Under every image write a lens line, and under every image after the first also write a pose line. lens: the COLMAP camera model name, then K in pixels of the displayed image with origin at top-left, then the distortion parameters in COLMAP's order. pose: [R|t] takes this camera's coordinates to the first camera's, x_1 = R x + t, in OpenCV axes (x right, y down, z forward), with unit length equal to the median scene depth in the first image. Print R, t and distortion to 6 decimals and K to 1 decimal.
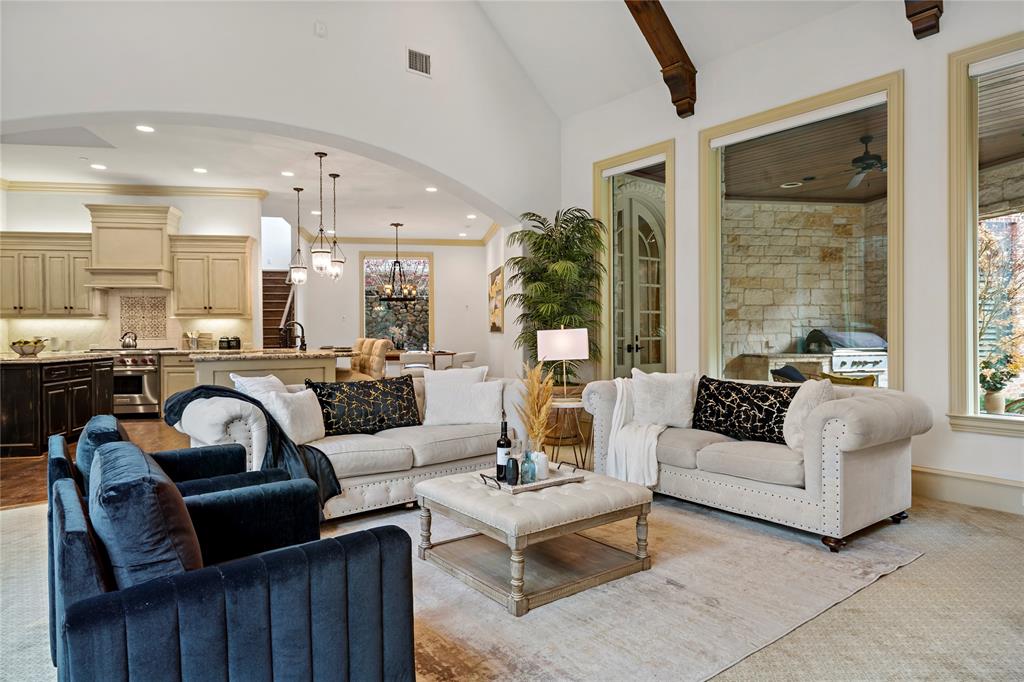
lens RADIAL K [[599.7, 0, 509.8], [0, 599.7, 334.8], [0, 0, 1]] dist [0.007664, 0.001952]
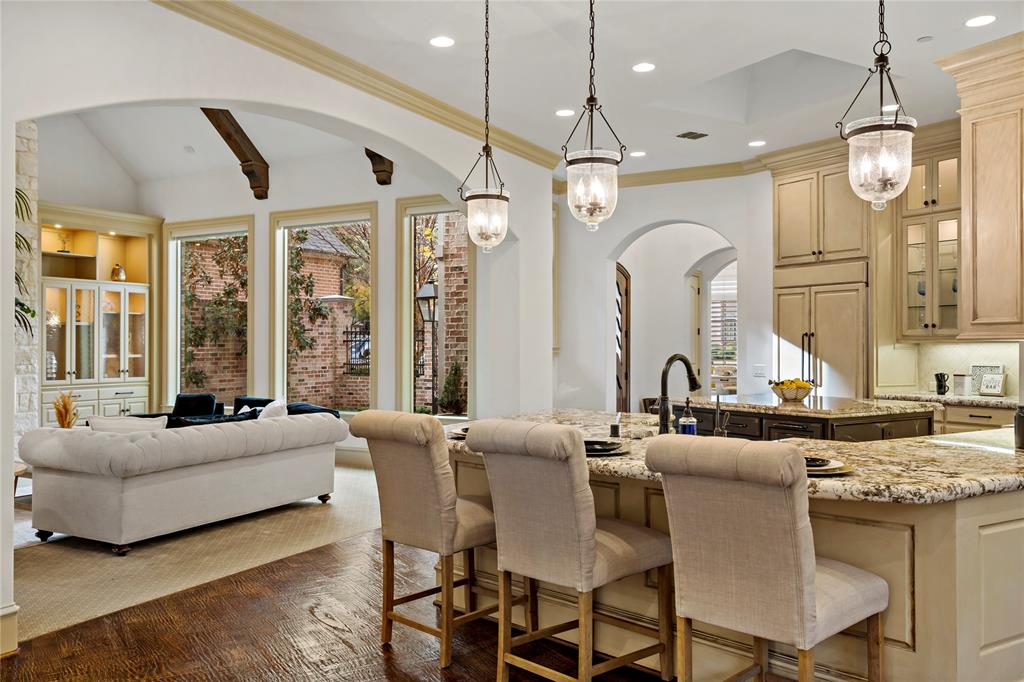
lens RADIAL K [[837.1, 0, 505.5], [0, 837.1, 337.0], [0, 0, 1]] dist [0.008864, 0.000969]
pose [[-0.917382, 0.004362, -0.397983, -0.072820], [0.007577, 0.999950, -0.006506, -0.028721], [0.397935, -0.008984, -0.917370, 1.339772]]
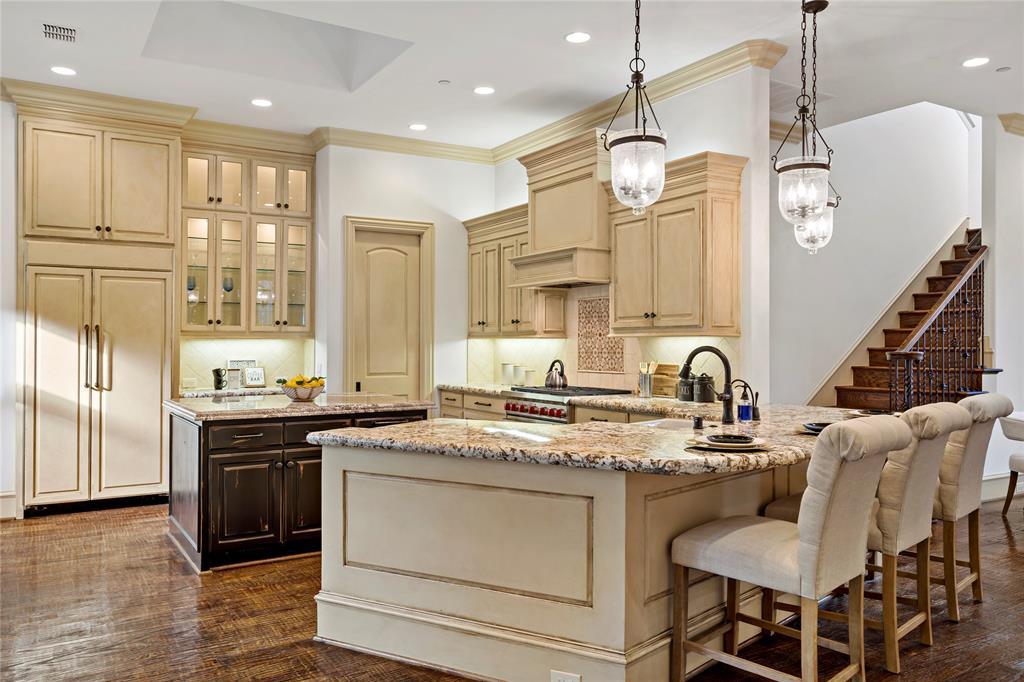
lens RADIAL K [[780.3, 0, 504.1], [0, 780.3, 335.5], [0, 0, 1]] dist [0.006892, 0.002760]
pose [[0.386359, -0.004082, -0.922339, 0.048667], [-0.003066, 0.999979, -0.005710, -0.024617], [0.922343, 0.005034, 0.386339, 0.657438]]
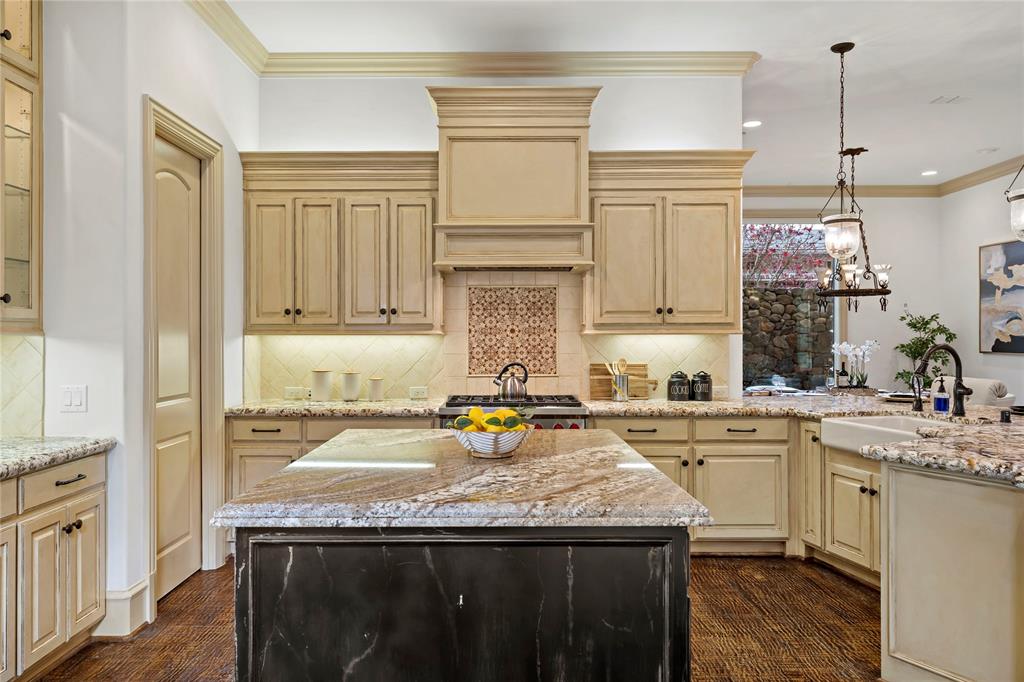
lens RADIAL K [[727.6, 0, 515.9], [0, 727.6, 336.4], [0, 0, 1]] dist [0.006082, 0.004095]
pose [[0.989301, 0.003628, -0.145844, -0.548001], [-0.003777, 0.999993, -0.000745, -0.025003], [0.145840, 0.001288, 0.989307, 0.448106]]
